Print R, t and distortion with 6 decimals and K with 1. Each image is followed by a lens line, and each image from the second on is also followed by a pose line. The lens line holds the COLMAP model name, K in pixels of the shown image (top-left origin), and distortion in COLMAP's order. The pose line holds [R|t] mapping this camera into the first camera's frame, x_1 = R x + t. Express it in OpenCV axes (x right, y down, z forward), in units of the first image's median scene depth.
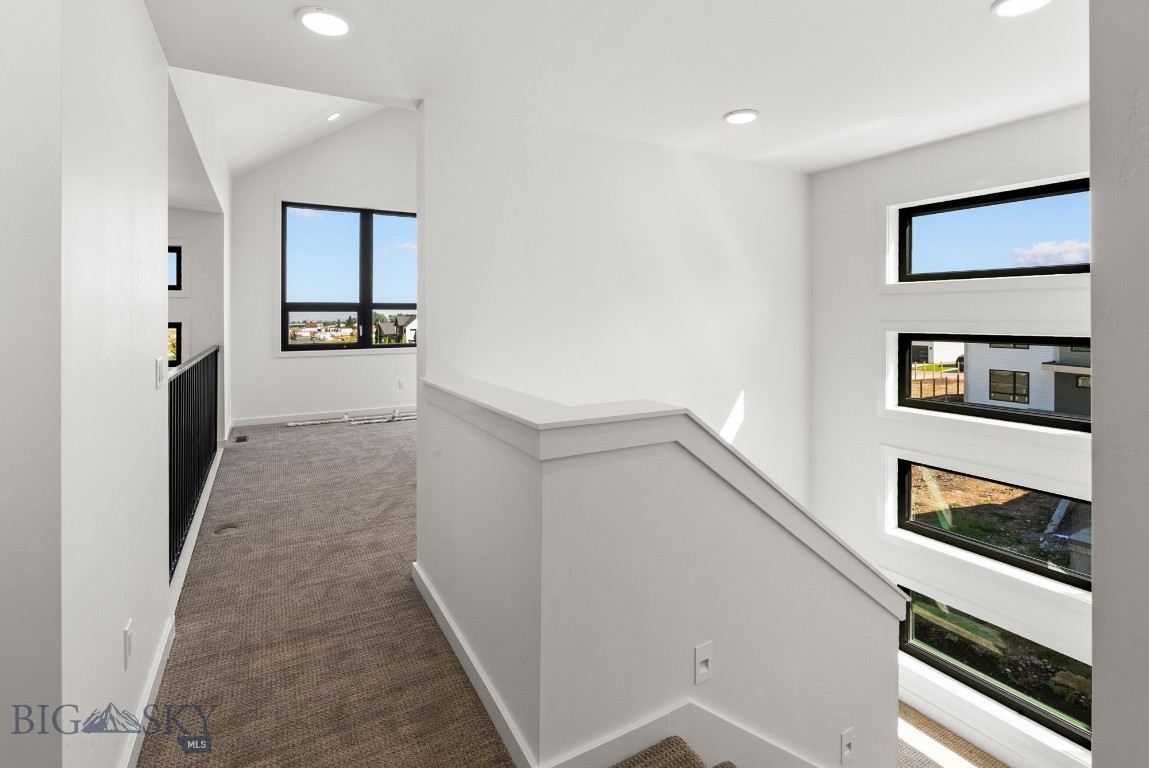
lens RADIAL K [[537.4, 0, 573.8], [0, 537.4, 300.8], [0, 0, 1]] dist [-0.009152, 0.003927]
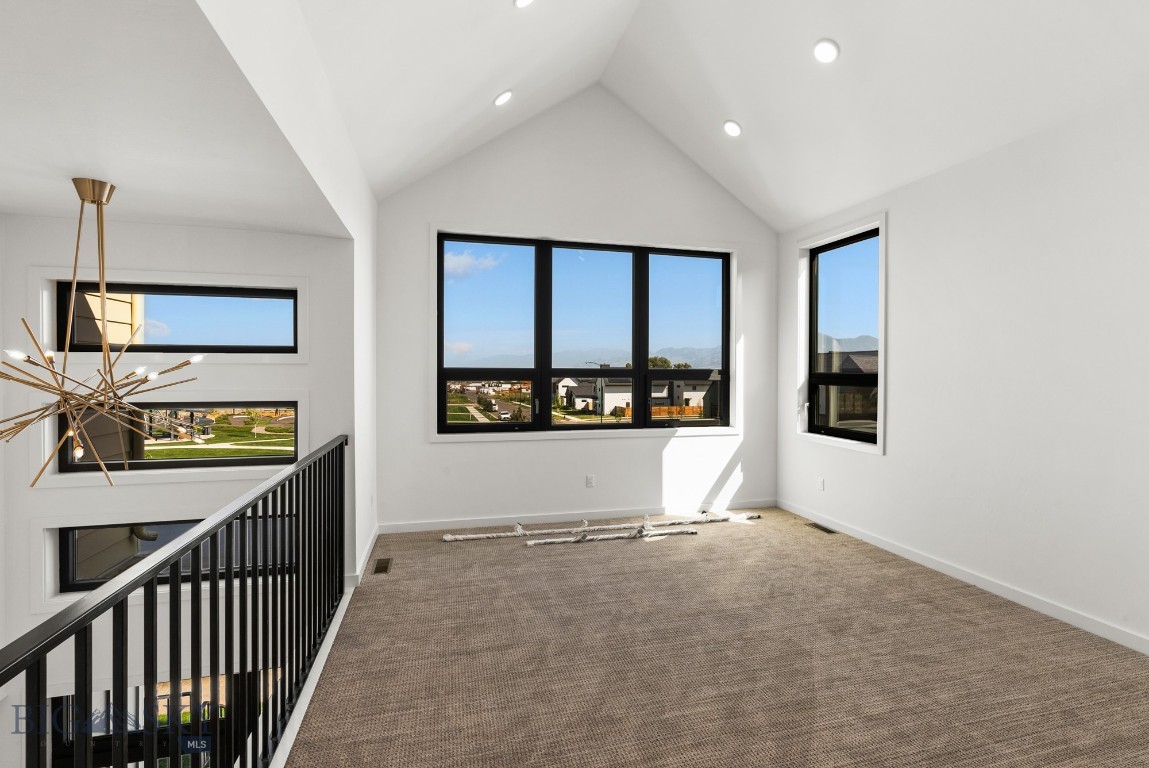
lens RADIAL K [[537.4, 0, 580.3], [0, 537.4, 377.3], [0, 0, 1]] dist [-0.009152, 0.003927]
pose [[0.965294, 0.013813, -0.260799, -0.157879], [-0.005007, 0.999396, 0.034397, -0.010283], [0.261116, -0.031897, 0.964780, 0.329089]]
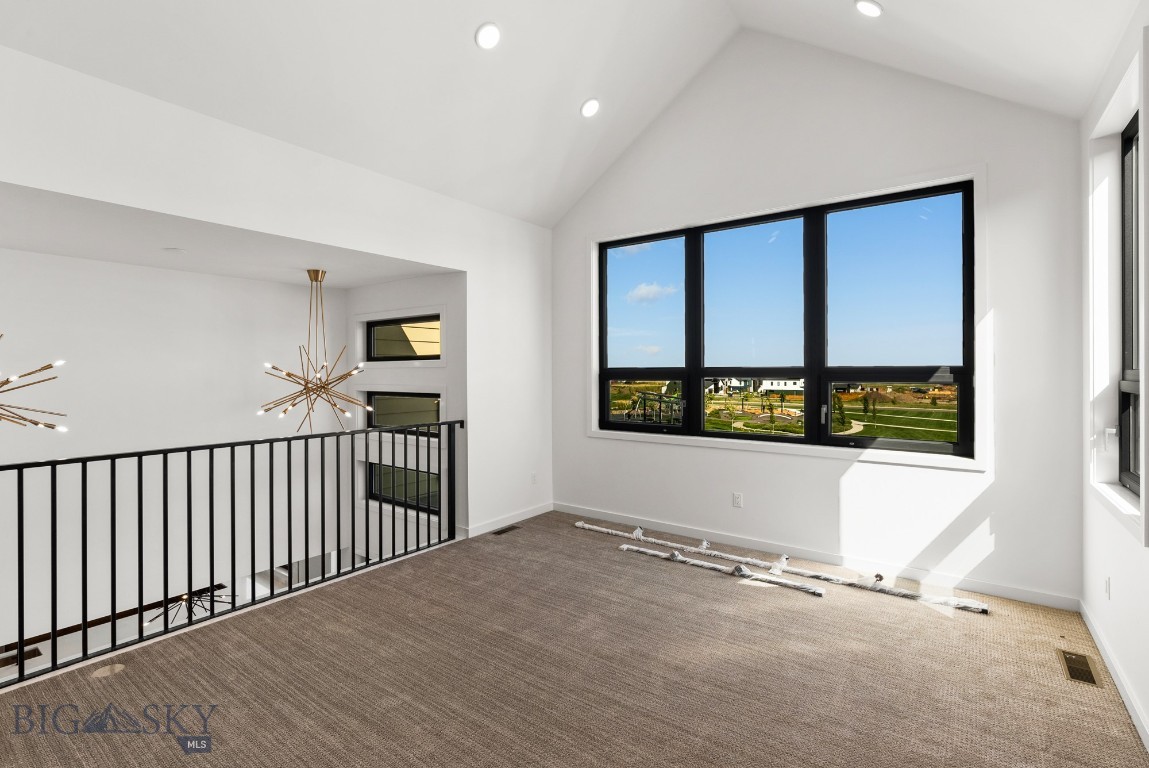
lens RADIAL K [[537.4, 0, 548.5], [0, 537.4, 369.5], [0, 0, 1]] dist [-0.009152, 0.003927]
pose [[0.381641, 0.003243, -0.924305, 0.172307], [0.021569, 0.999690, 0.012413, -0.006395], [0.924059, -0.024673, 0.381453, 0.617182]]
